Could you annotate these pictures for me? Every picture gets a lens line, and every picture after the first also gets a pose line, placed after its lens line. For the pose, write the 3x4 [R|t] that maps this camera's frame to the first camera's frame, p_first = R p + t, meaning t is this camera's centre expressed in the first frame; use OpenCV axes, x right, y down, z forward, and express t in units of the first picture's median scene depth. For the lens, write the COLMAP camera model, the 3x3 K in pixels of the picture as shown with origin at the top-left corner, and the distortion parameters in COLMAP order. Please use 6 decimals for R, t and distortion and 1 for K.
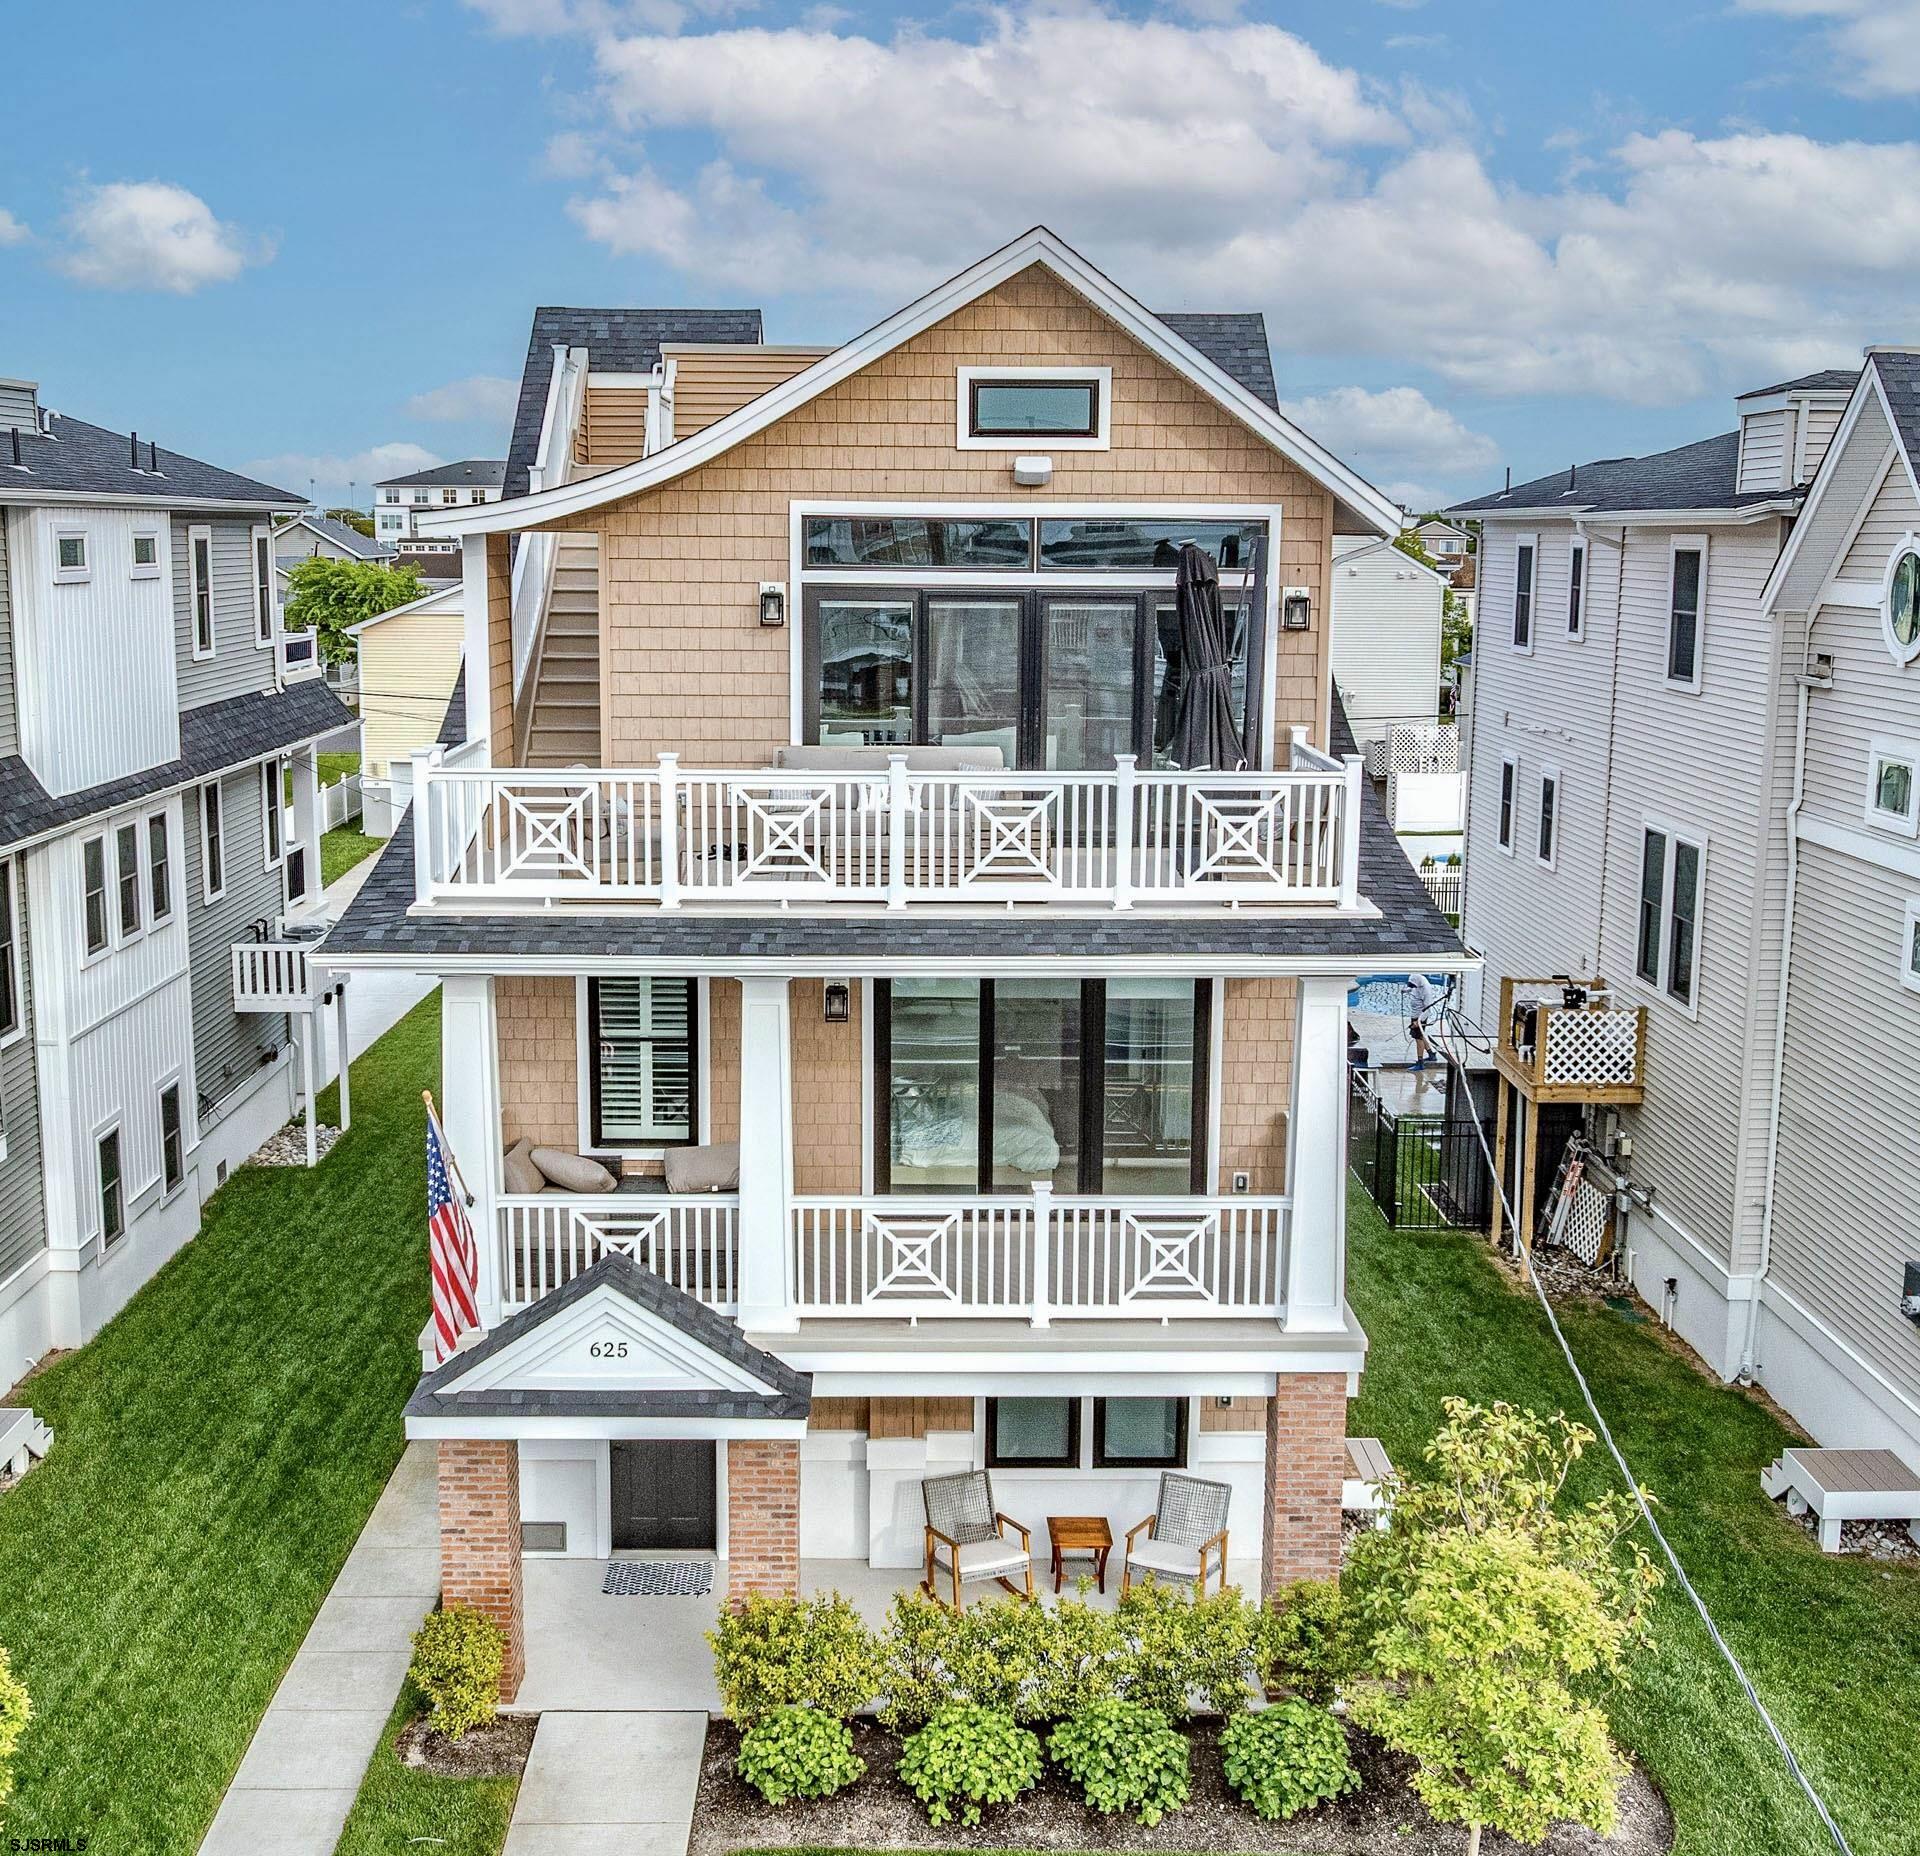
lens RADIAL K [[2274.6, 0, 959.9], [0, 2274.6, 922.8], [0, 0, 1]] dist [-0.018726, 0.000000]
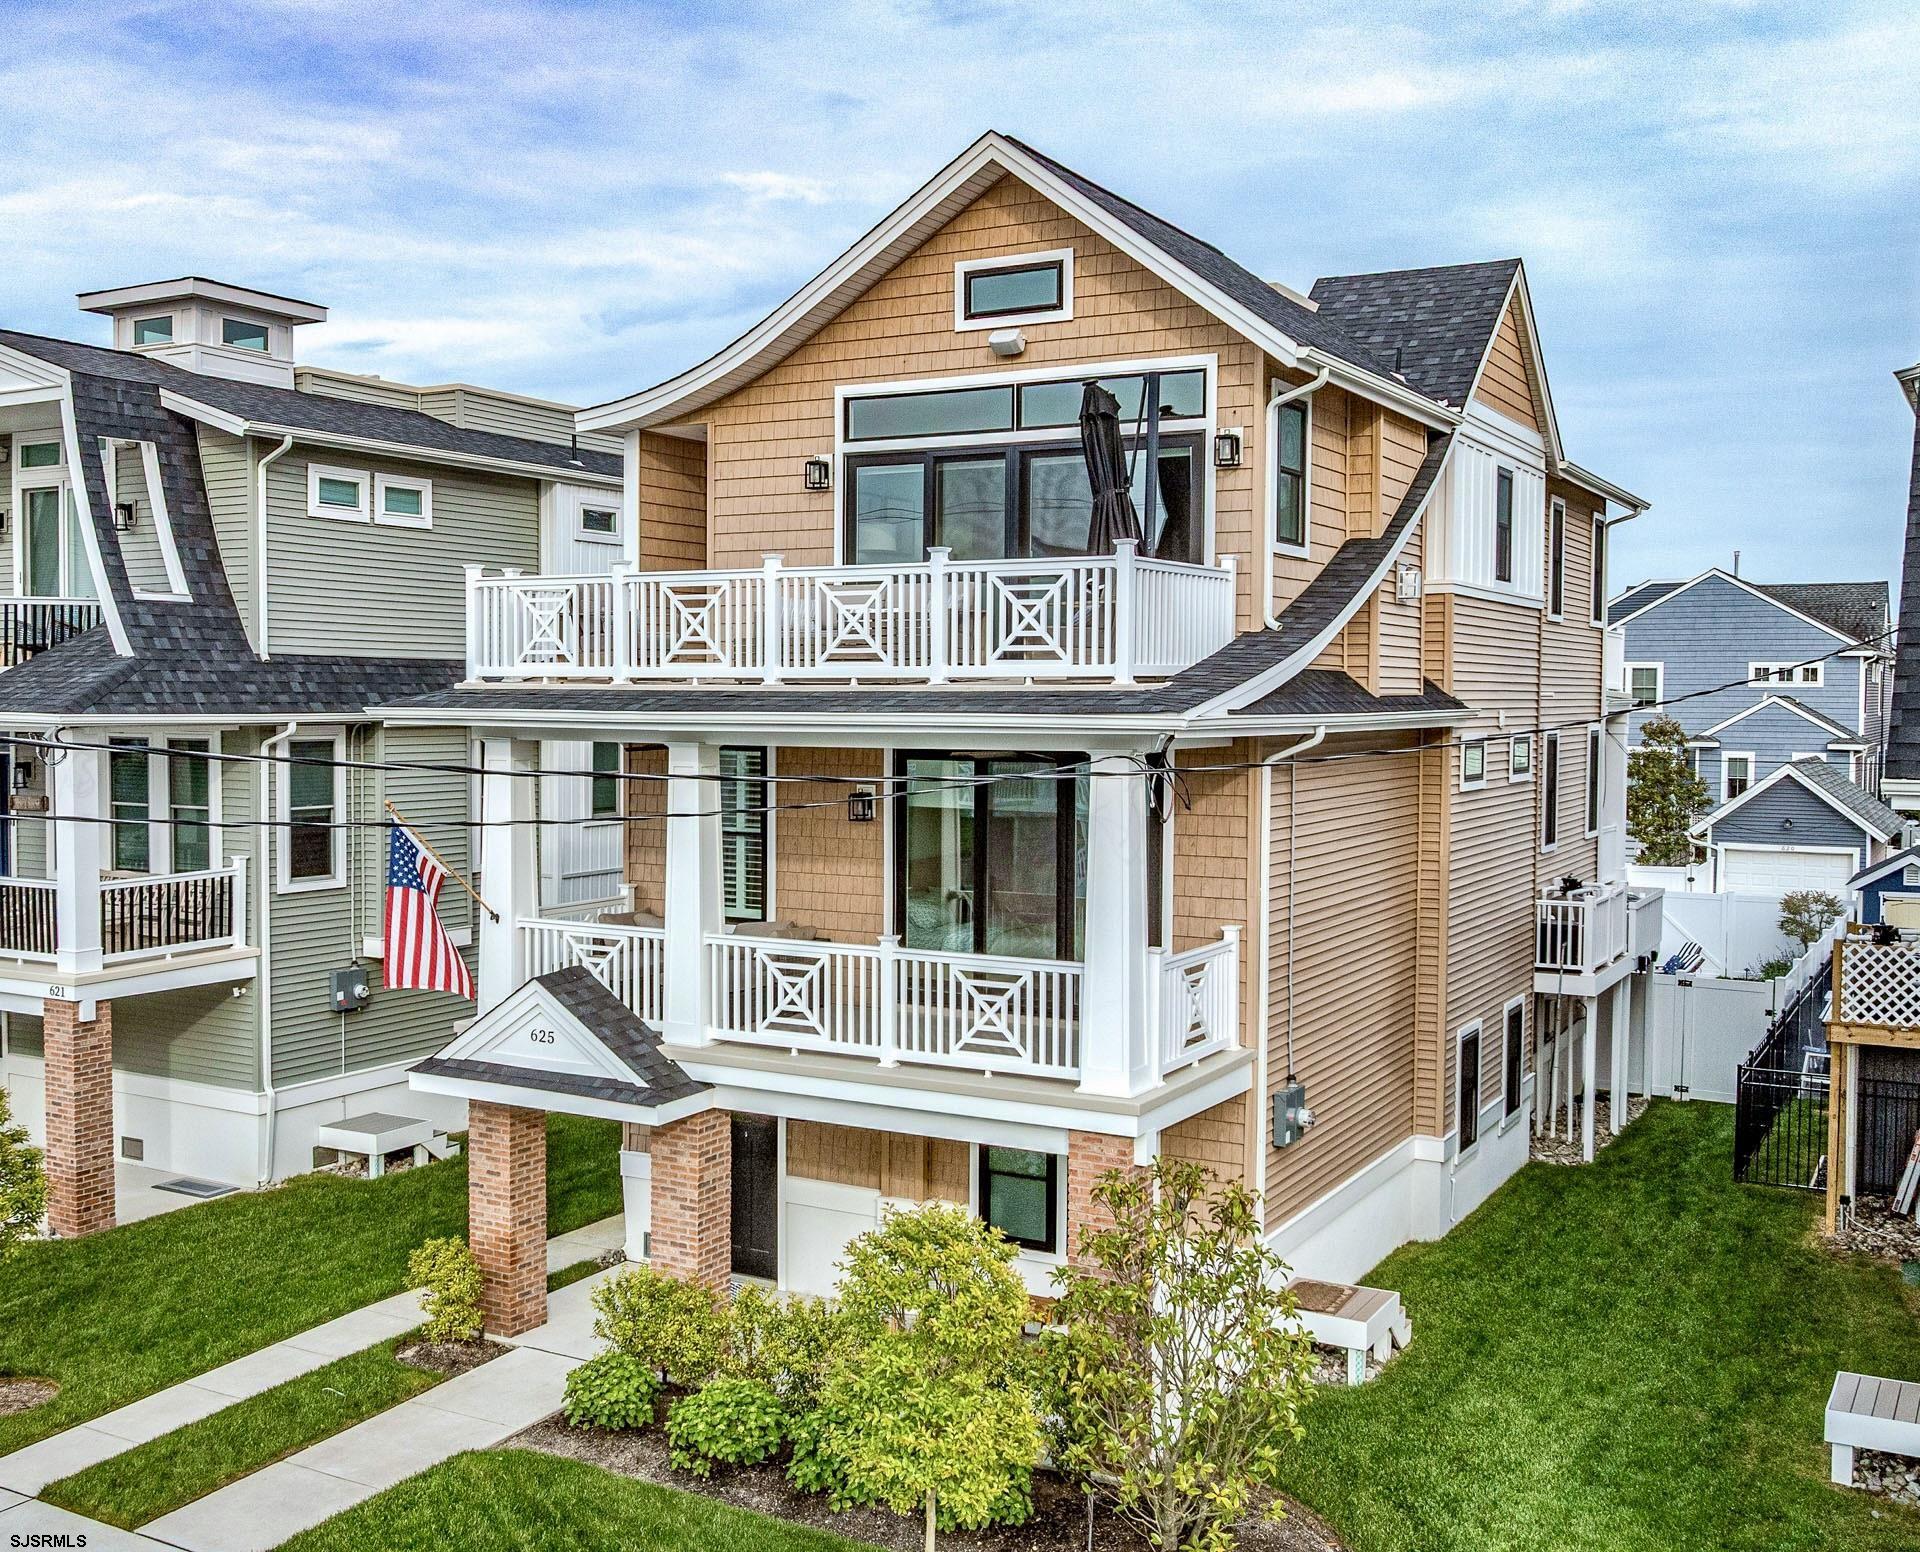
lens RADIAL K [[1927.6, 0, 958.4], [0, 1927.6, 779.7], [0, 0, 1]] dist [-0.023395, 0.000000]
pose [[0.860999, 0.018367, -0.508275, 0.512760], [-0.082961, 0.991035, -0.104720, 0.126323], [0.501796, 0.132330, 0.854804, 0.179342]]
